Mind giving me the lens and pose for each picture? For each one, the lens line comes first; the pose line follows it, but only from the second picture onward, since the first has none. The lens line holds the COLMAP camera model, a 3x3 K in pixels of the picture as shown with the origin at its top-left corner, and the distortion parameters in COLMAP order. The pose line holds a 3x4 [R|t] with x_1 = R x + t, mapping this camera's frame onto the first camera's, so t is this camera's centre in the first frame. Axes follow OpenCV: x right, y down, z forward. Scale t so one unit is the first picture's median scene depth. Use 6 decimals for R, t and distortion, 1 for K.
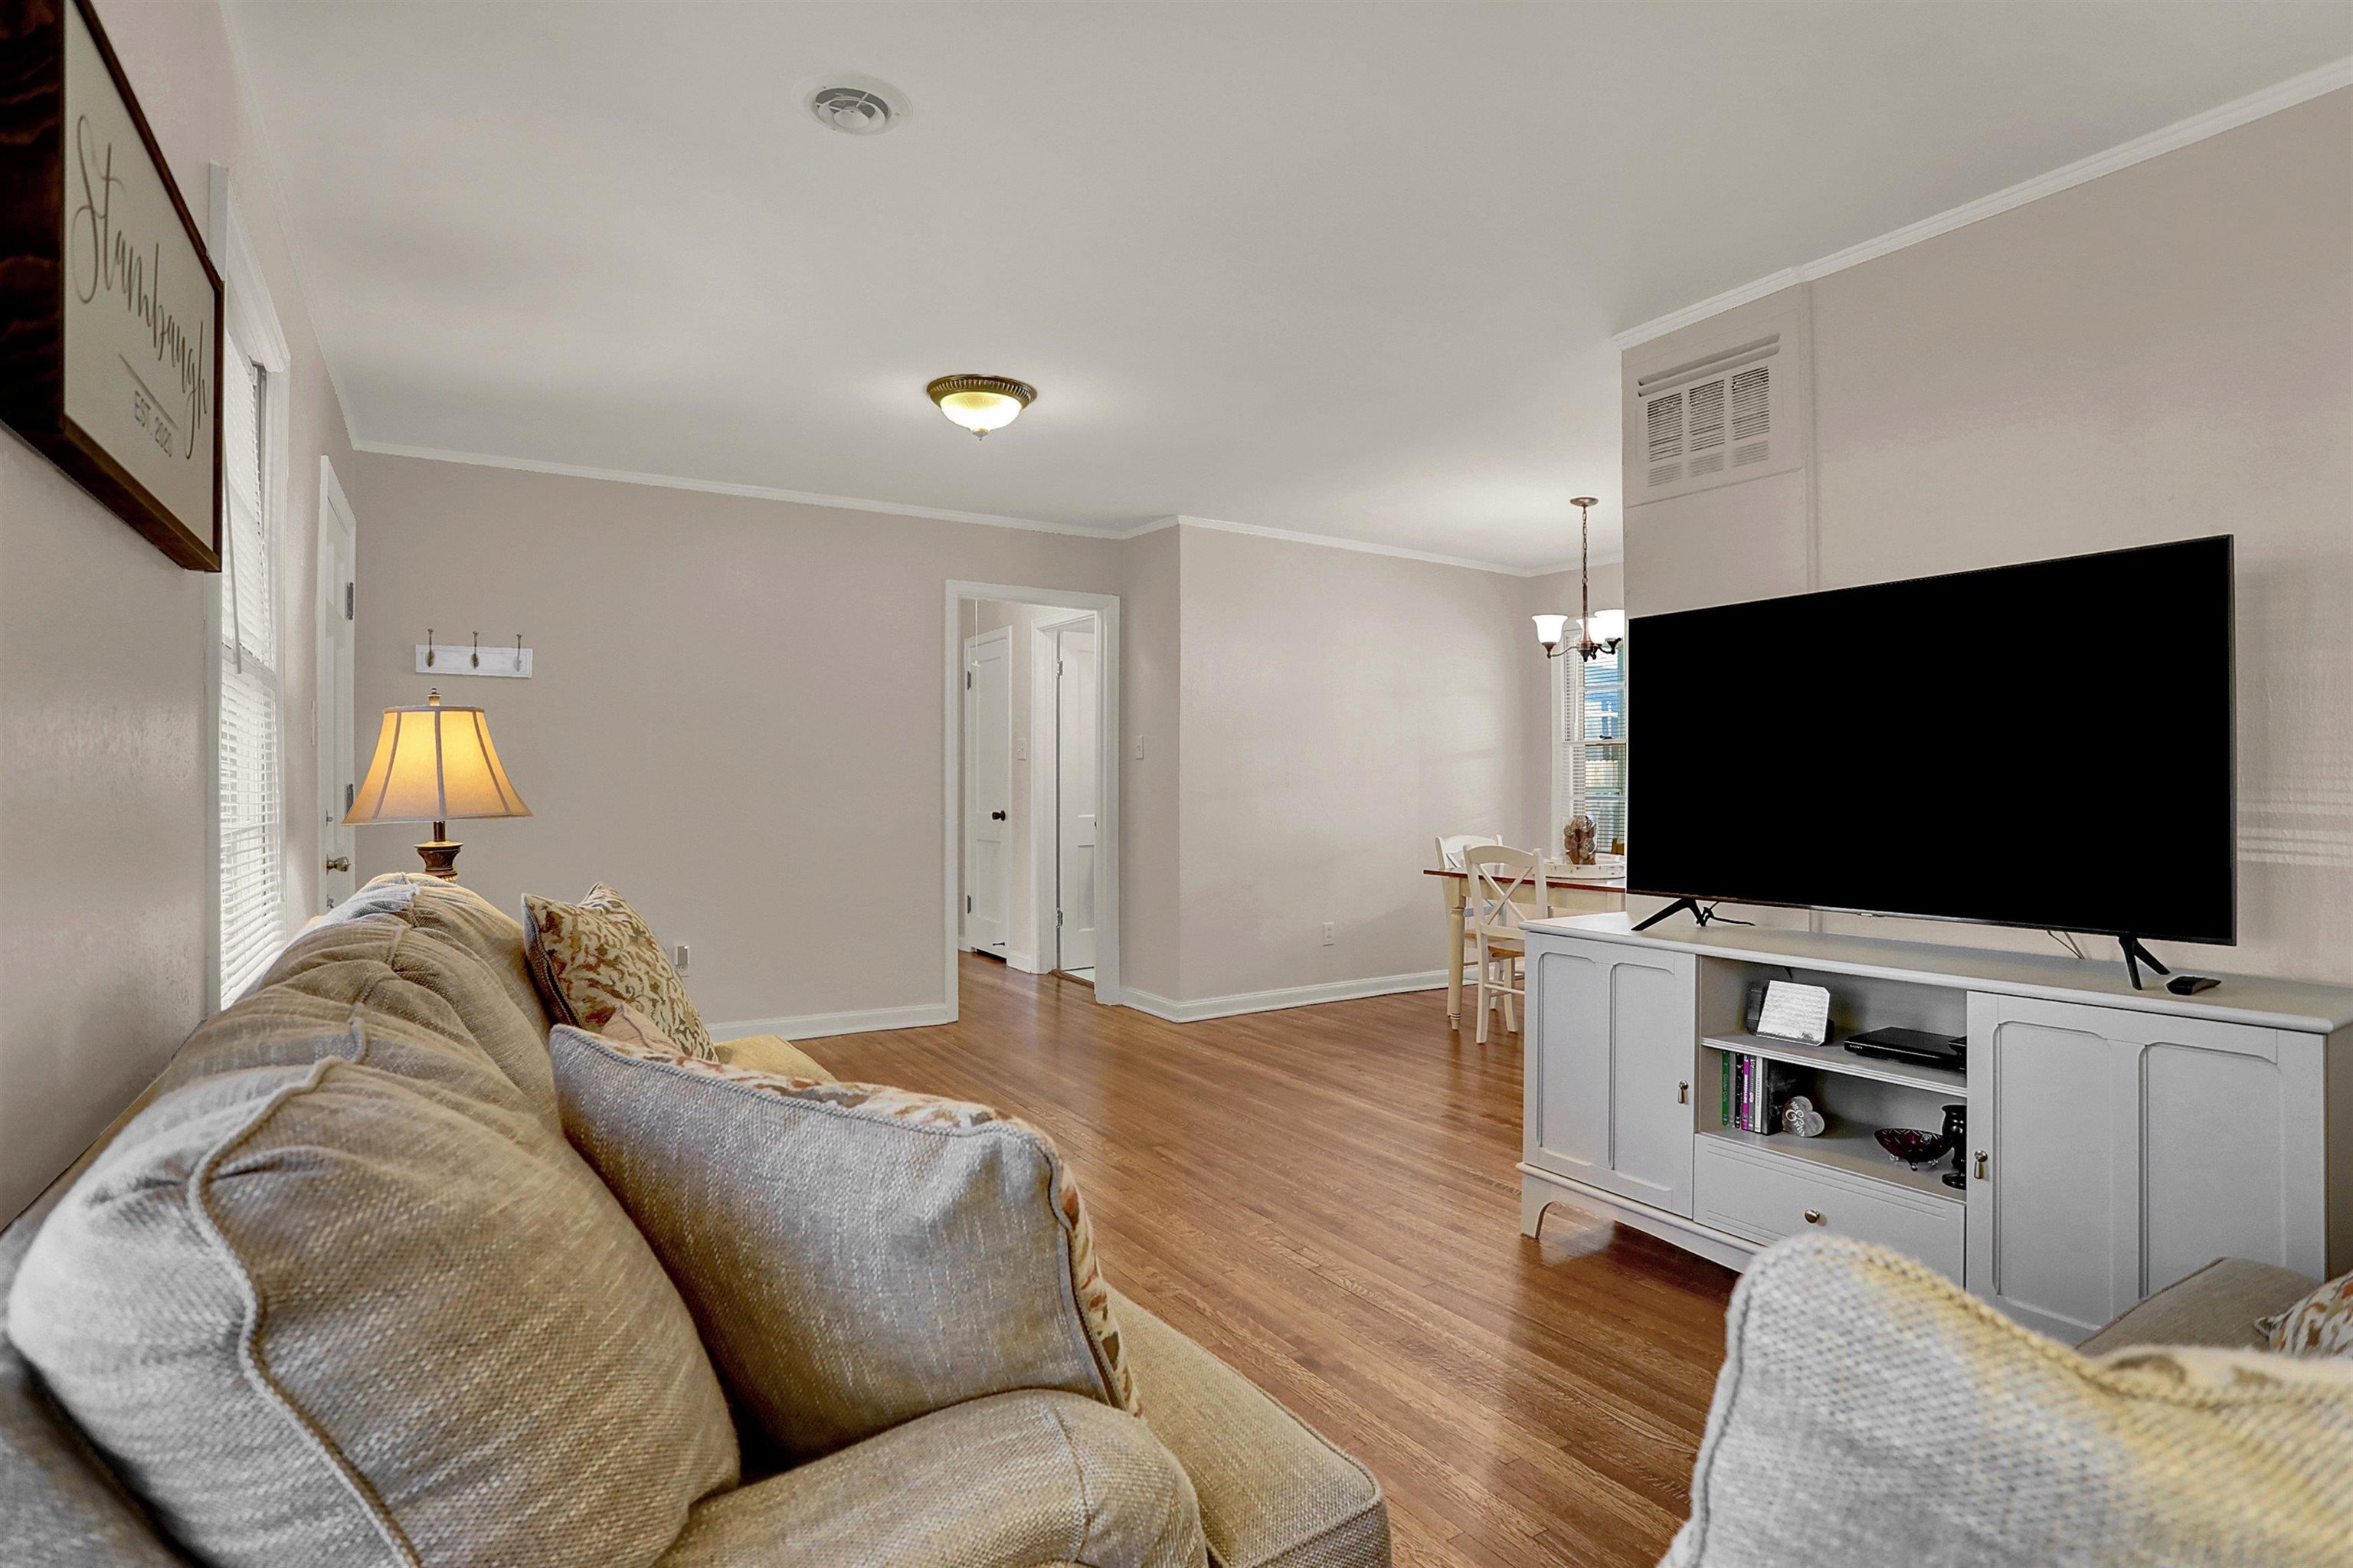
lens RADIAL K [[1147.4, 0, 1178.9], [0, 1147.4, 777.2], [0, 0, 1]] dist [-0.046087, 0.012203]
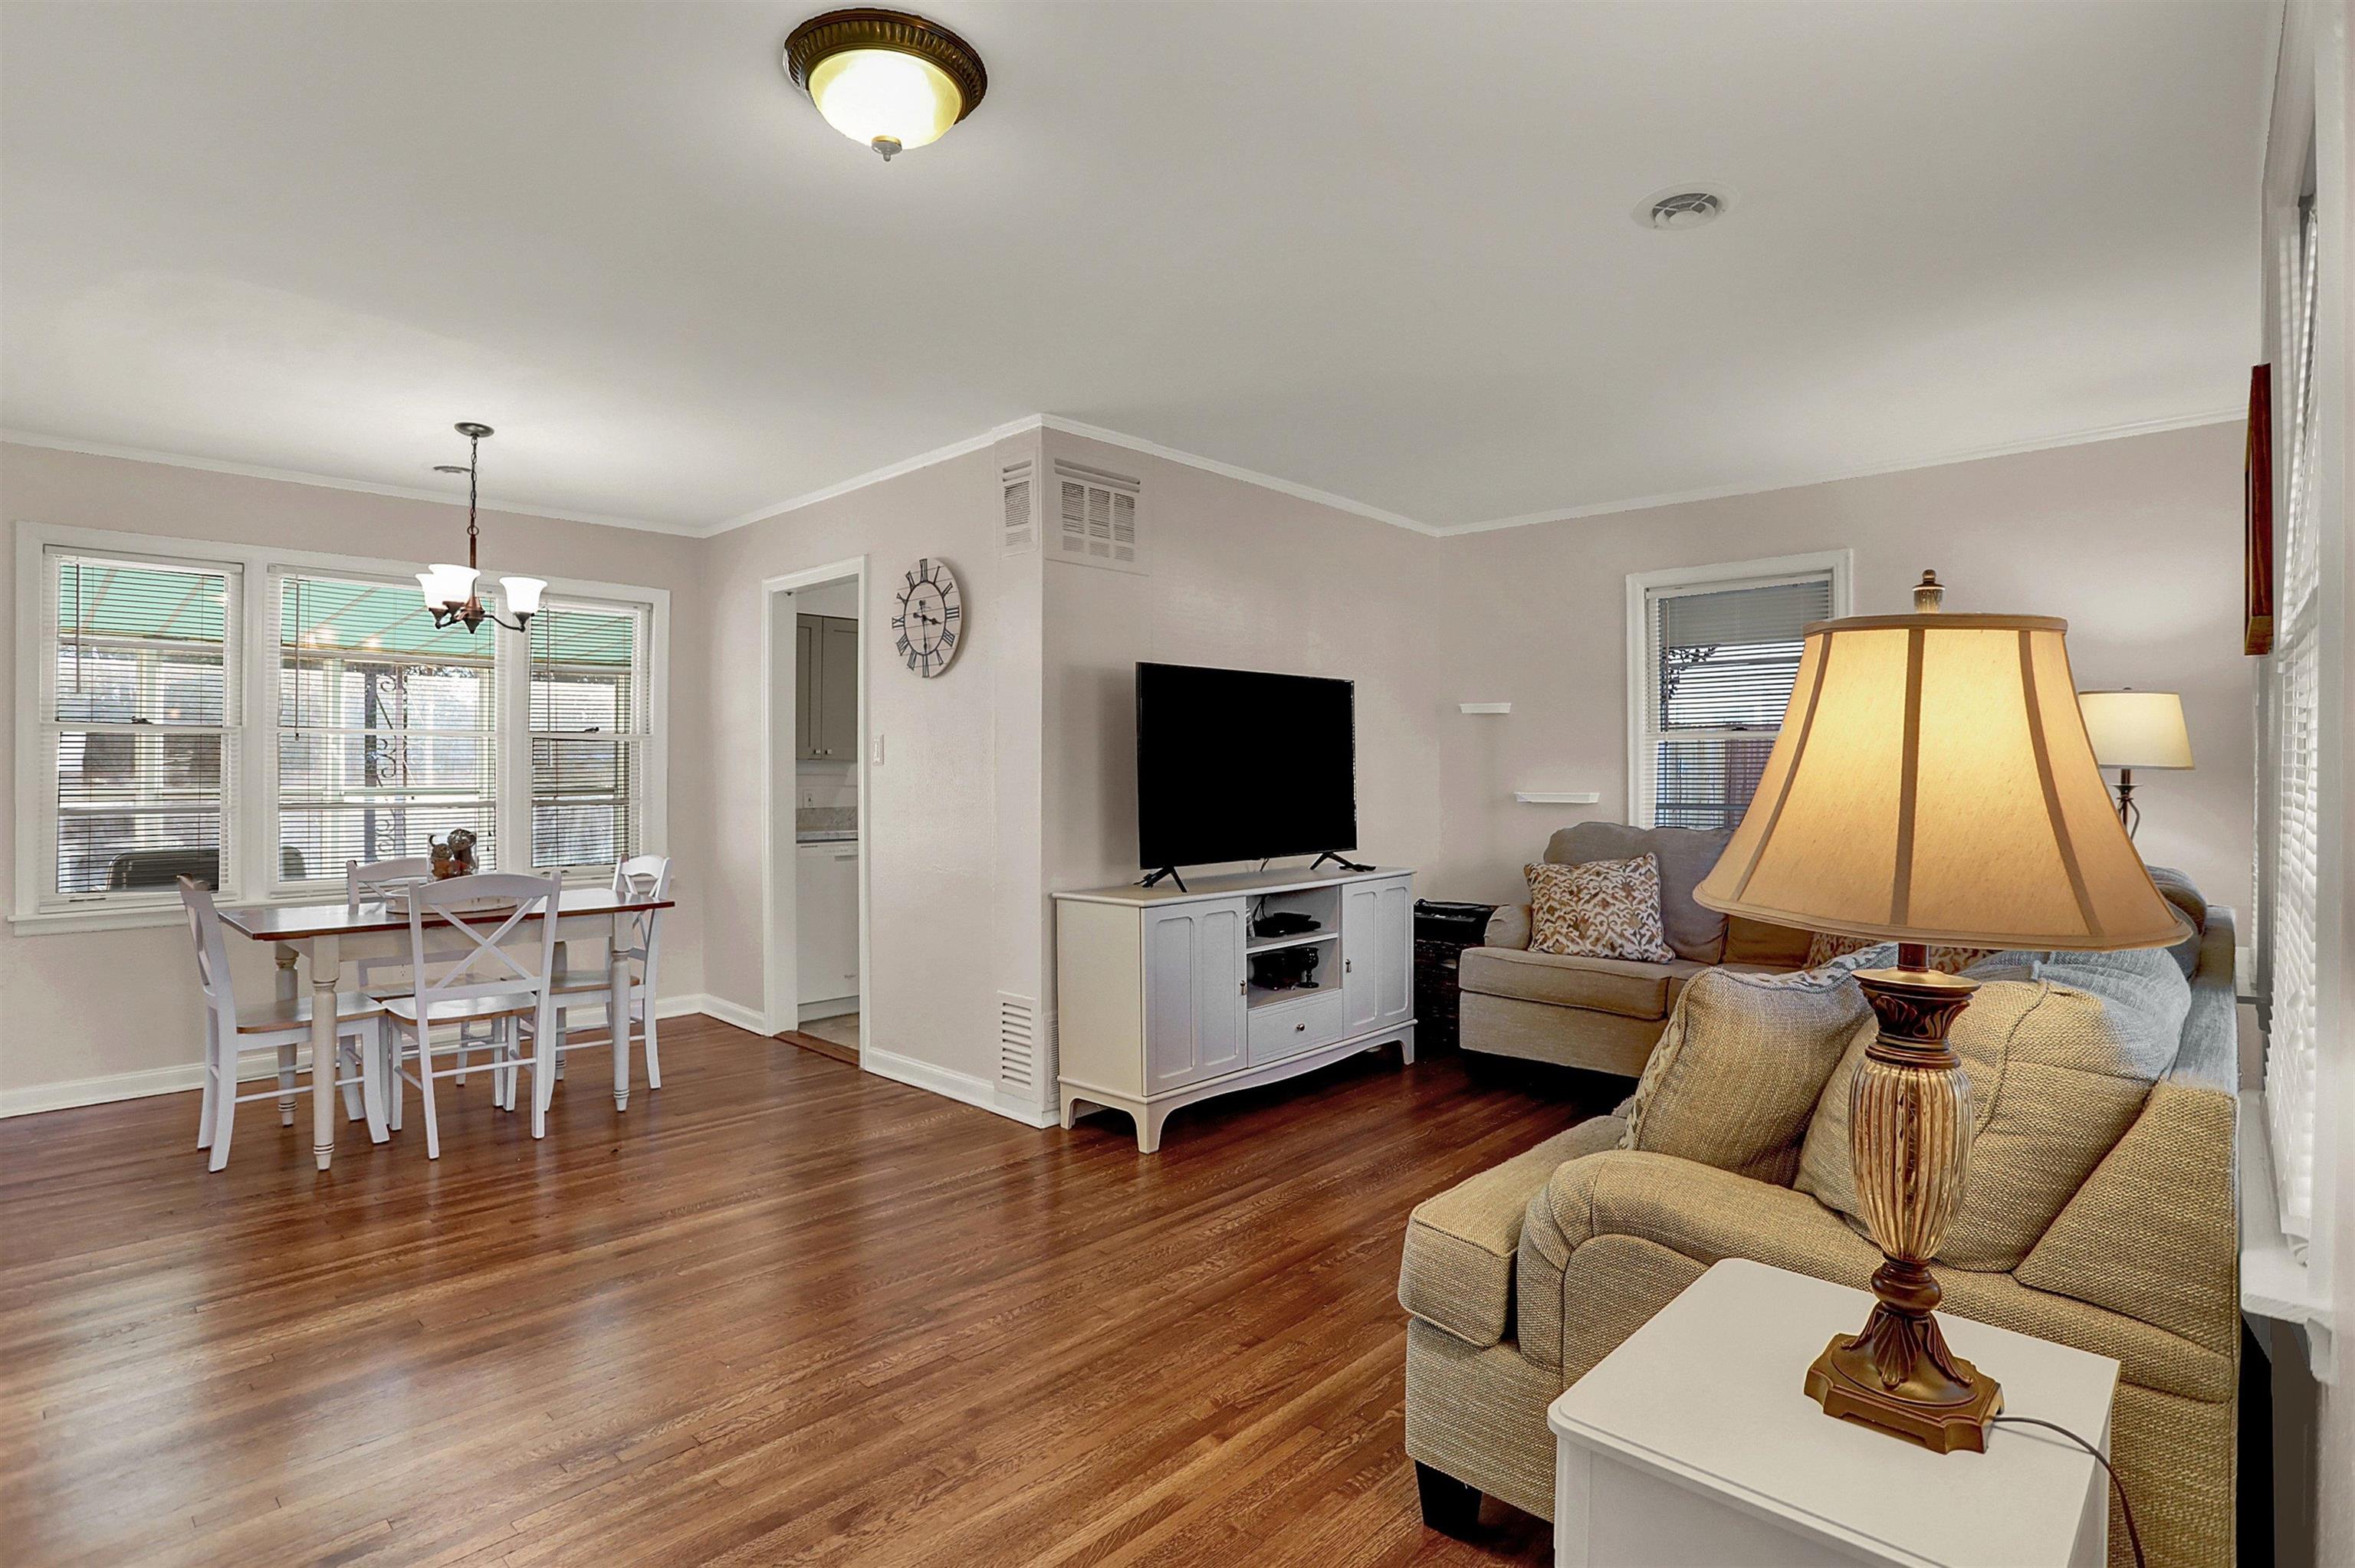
lens RADIAL K [[1148.1, 0, 1178.6], [0, 1148.1, 767.4], [0, 0, 1]] dist [-0.046087, 0.012203]
pose [[-0.217256, 0.008801, 0.976075, -0.872367], [-0.002454, 0.999951, -0.009563, -0.003847], [-0.976112, -0.004473, -0.217224, 1.190587]]
